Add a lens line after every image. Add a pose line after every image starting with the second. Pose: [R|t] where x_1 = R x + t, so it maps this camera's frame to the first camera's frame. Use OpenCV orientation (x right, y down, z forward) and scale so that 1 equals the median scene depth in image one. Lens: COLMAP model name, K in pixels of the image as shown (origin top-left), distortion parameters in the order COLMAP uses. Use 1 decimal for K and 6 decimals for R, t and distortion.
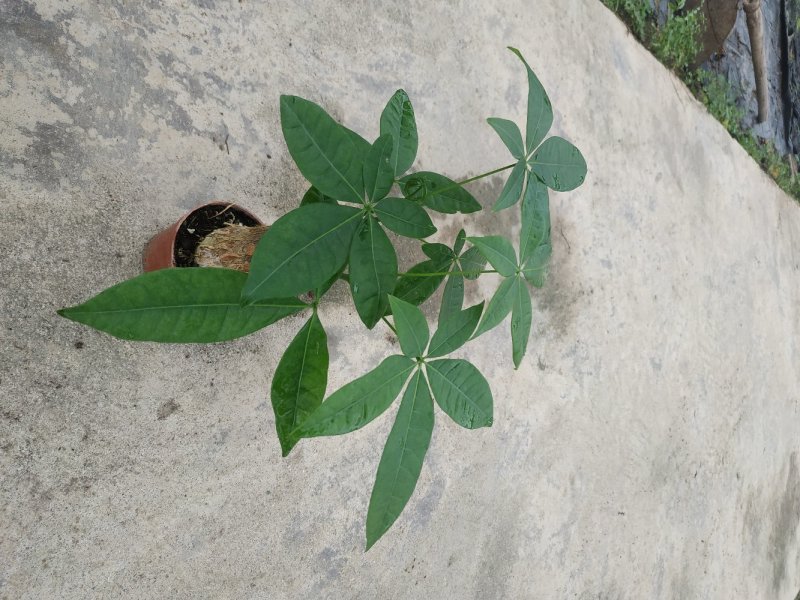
lens RADIAL K [[605.5, 0, 407.0], [0, 605.5, 299.9], [0, 0, 1]] dist [-0.033783, 0.010140]
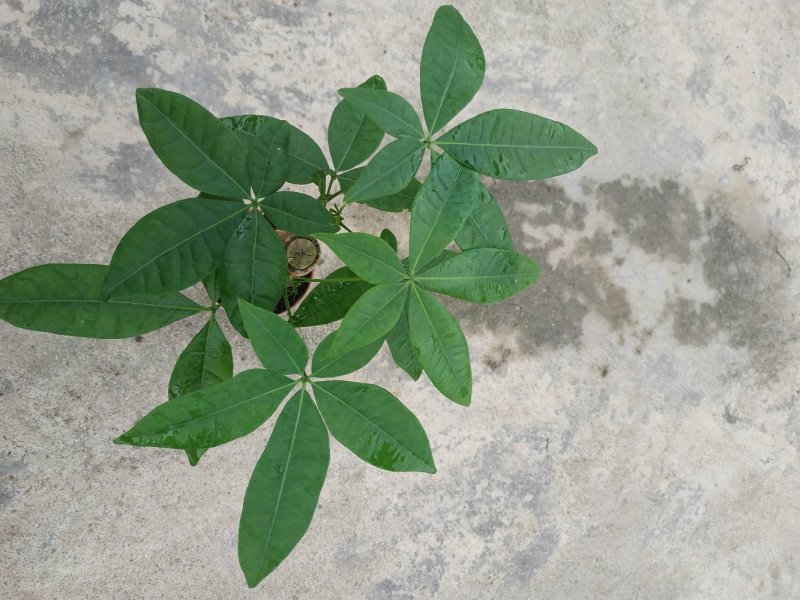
lens RADIAL K [[605.5, 0, 399.3], [0, 605.5, 296.9], [0, 0, 1]] dist [-0.033783, 0.010140]
pose [[0.892732, 0.042315, -0.448597, 0.279799], [-0.060416, 0.997832, -0.026108, -0.001464], [0.446520, 0.050410, 0.893353, 0.152721]]
